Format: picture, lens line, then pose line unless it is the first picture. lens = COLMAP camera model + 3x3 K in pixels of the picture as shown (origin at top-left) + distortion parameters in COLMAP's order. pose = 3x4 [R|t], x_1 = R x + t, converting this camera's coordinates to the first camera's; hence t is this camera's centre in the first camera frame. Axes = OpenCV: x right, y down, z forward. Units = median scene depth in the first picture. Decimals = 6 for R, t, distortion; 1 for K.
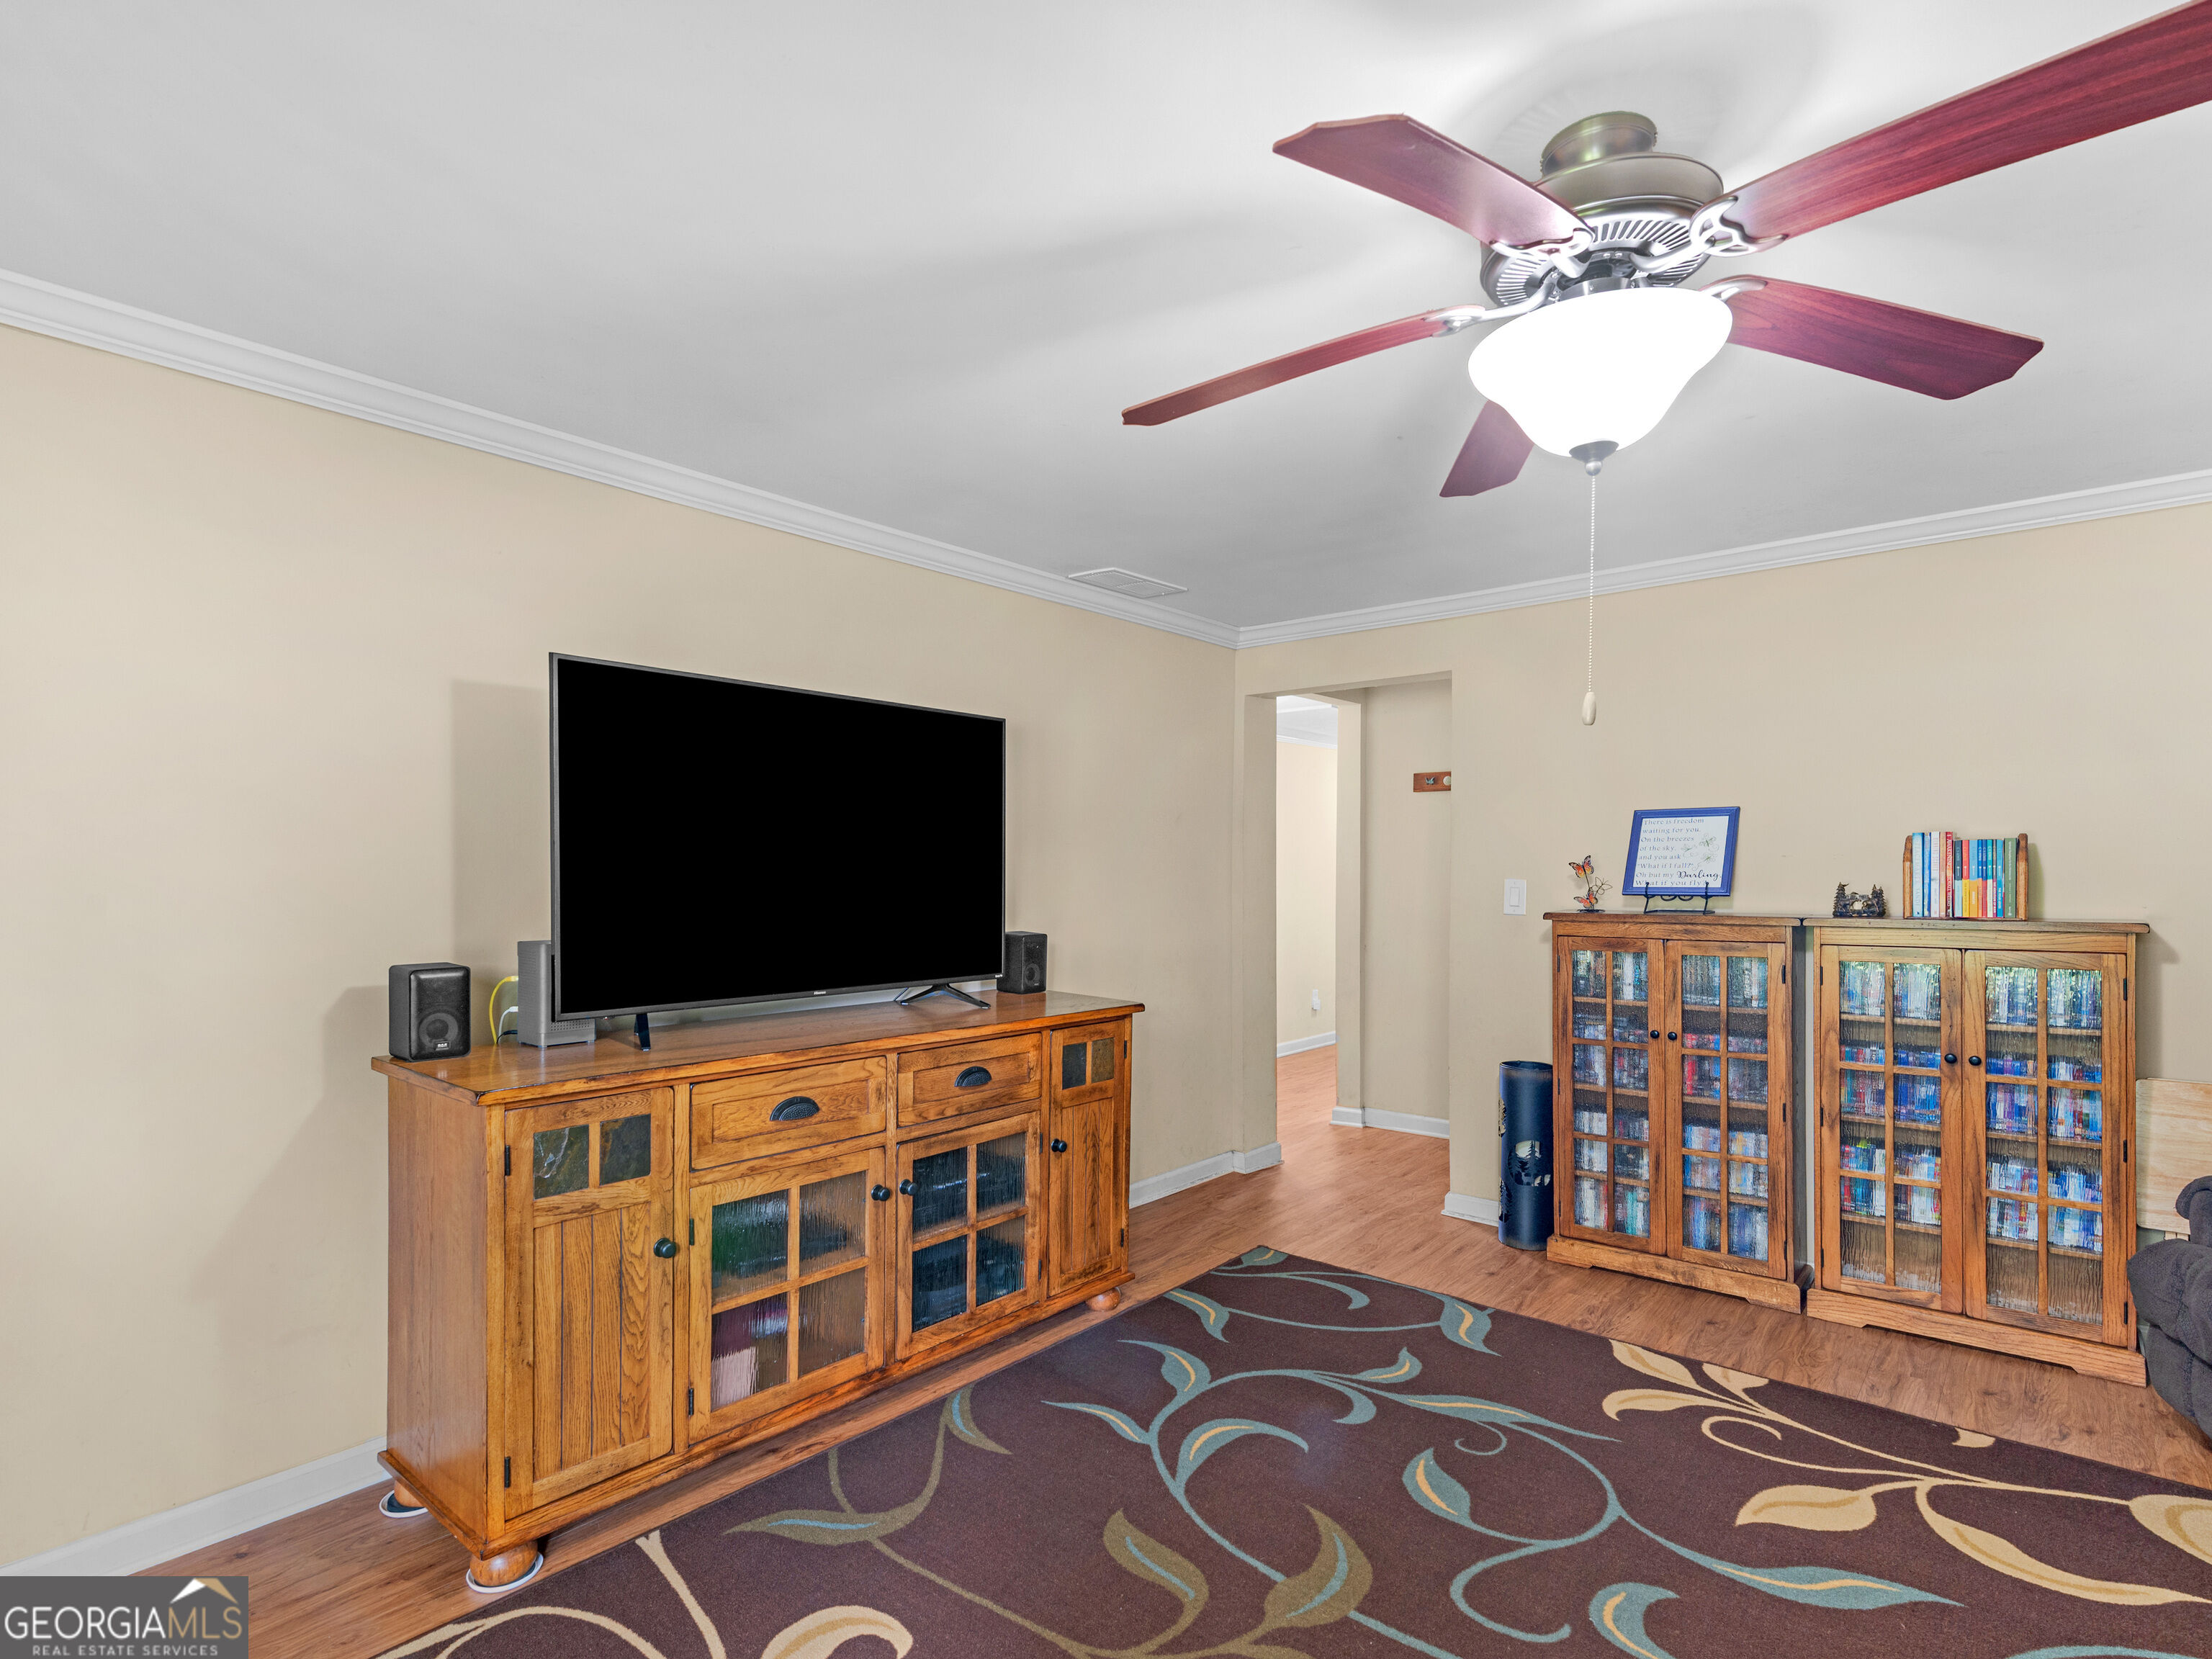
lens RADIAL K [[1133.3, 0, 1108.7], [0, 1133.3, 869.2], [0, 0, 1]] dist [0.002768, 0.000265]
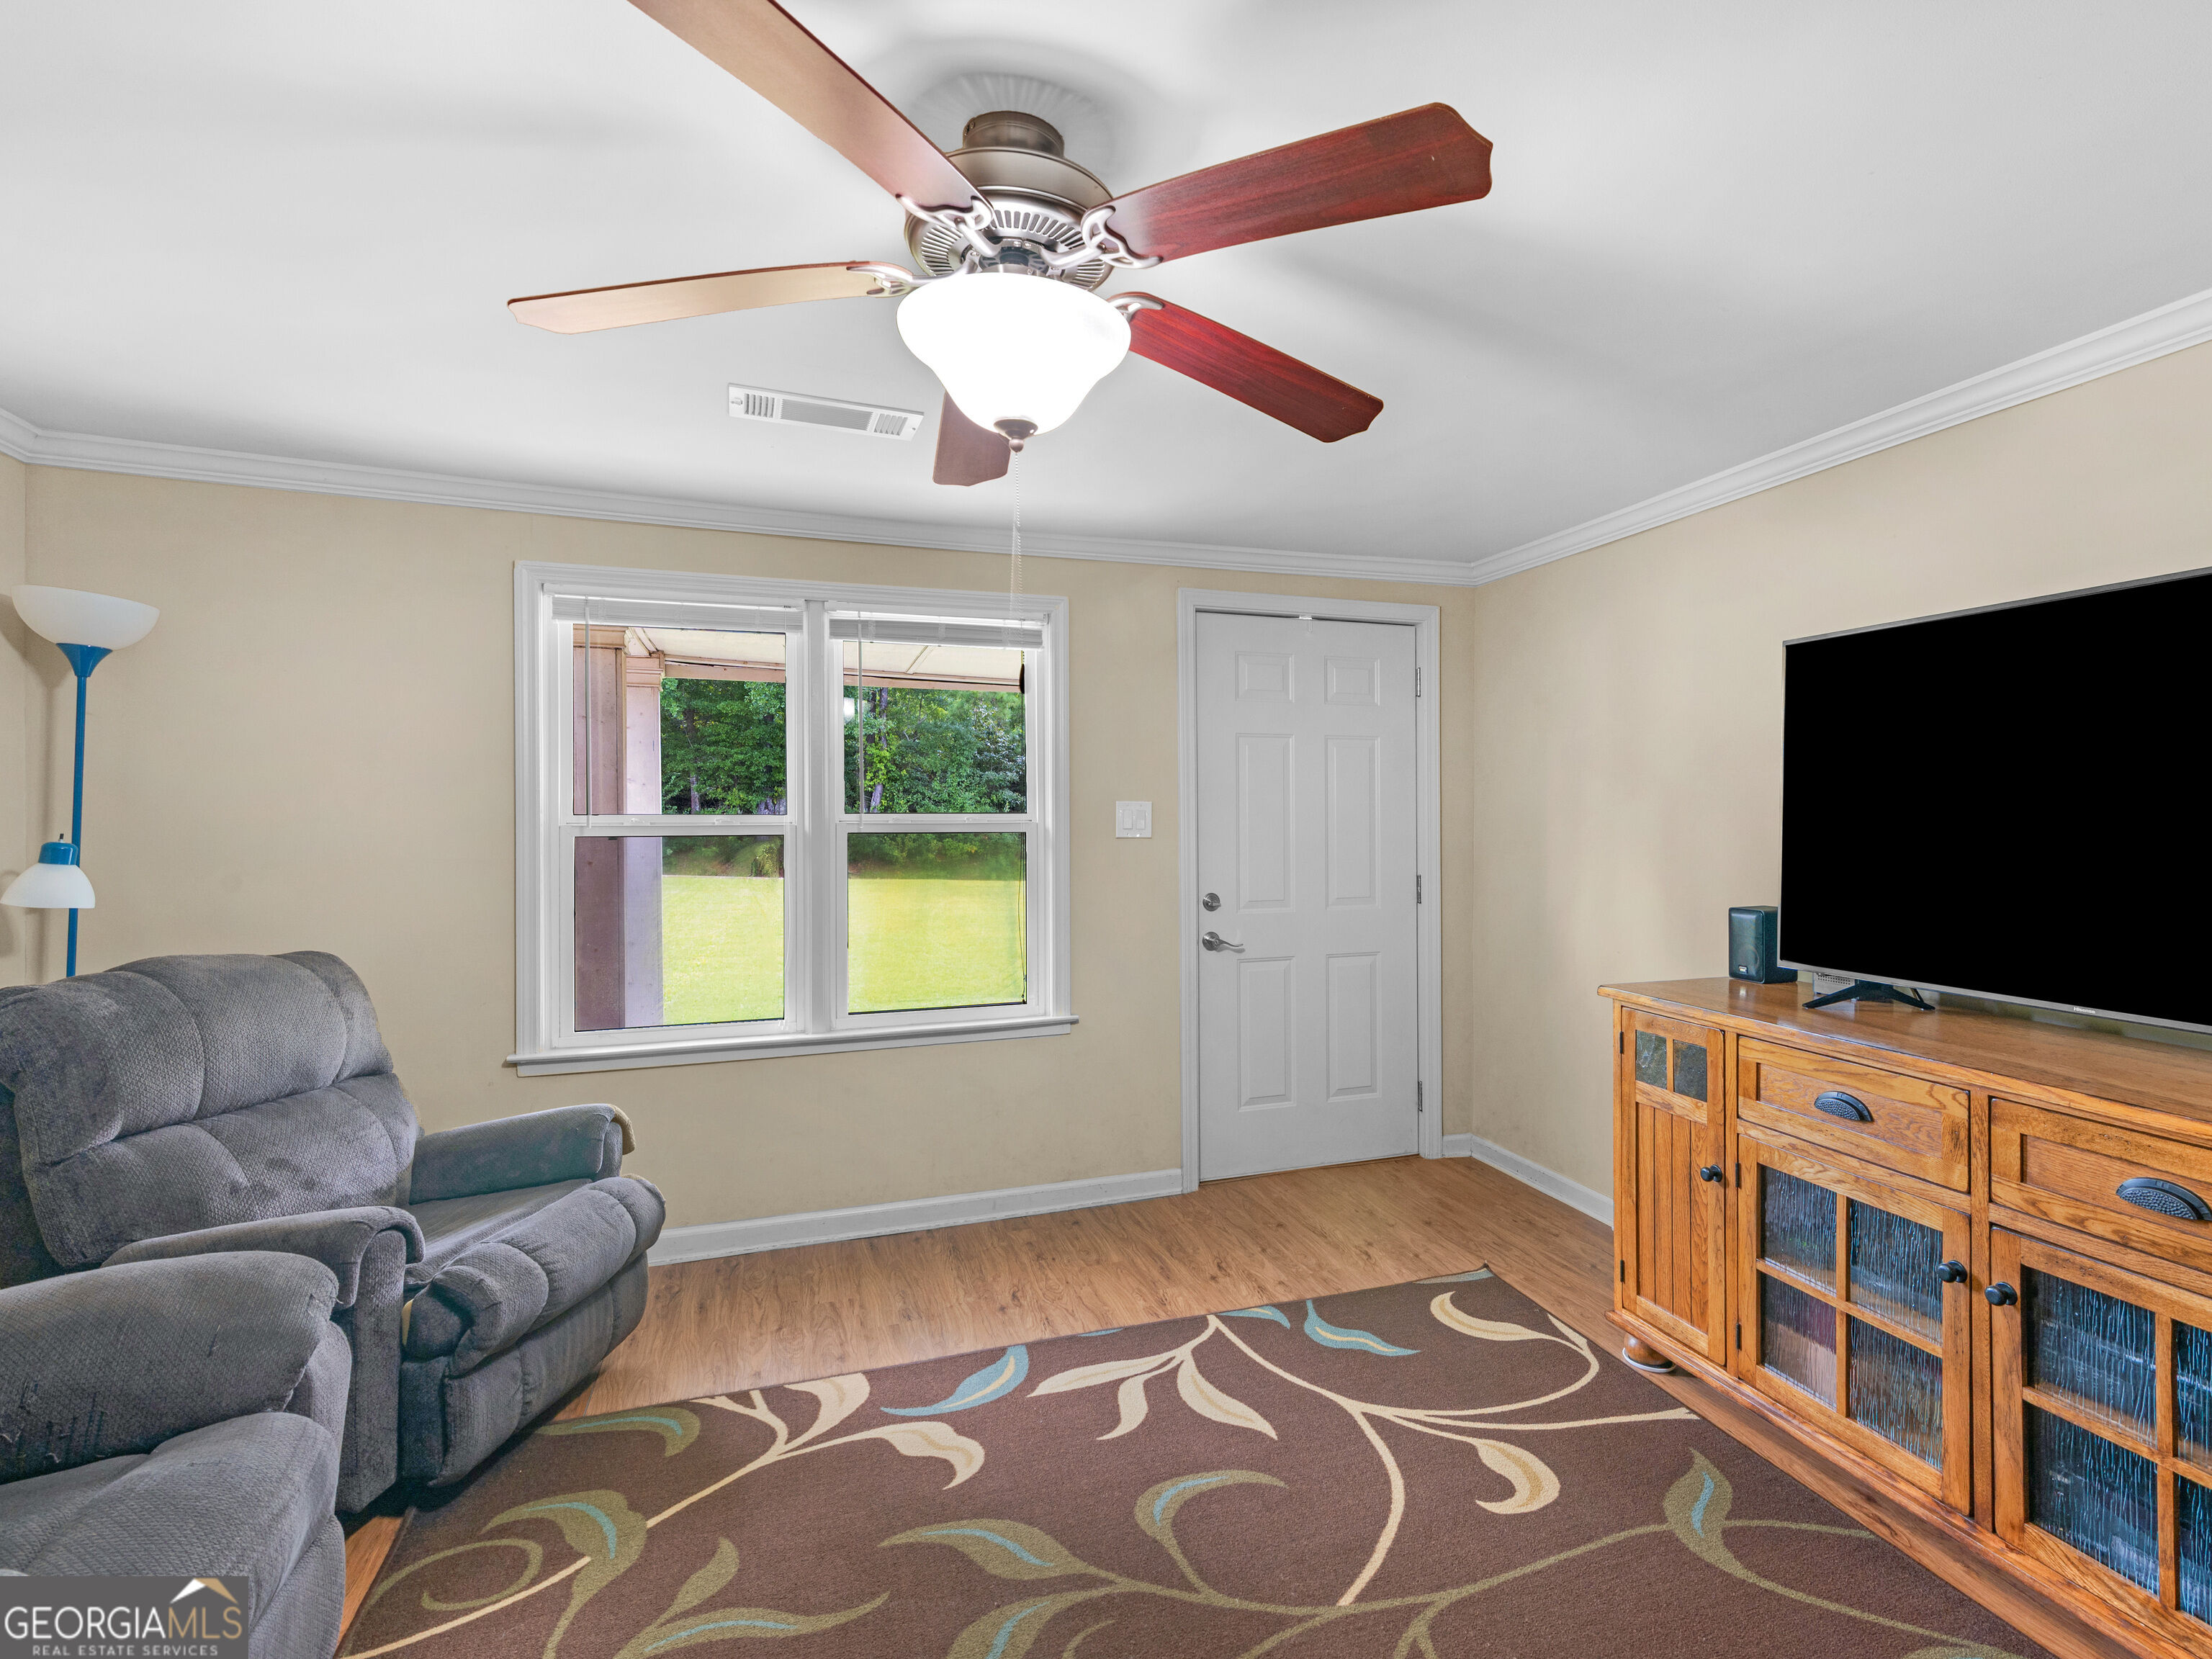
lens RADIAL K [[1128.4, 0, 1179.1], [0, 1128.4, 835.2], [0, 0, 1]] dist [0.016242, 0.000417]
pose [[-0.516947, 0.010379, -0.855955, 0.596408], [-0.003646, 0.999891, 0.014327, -0.006852], [0.856010, 0.010527, -0.516852, 0.817302]]
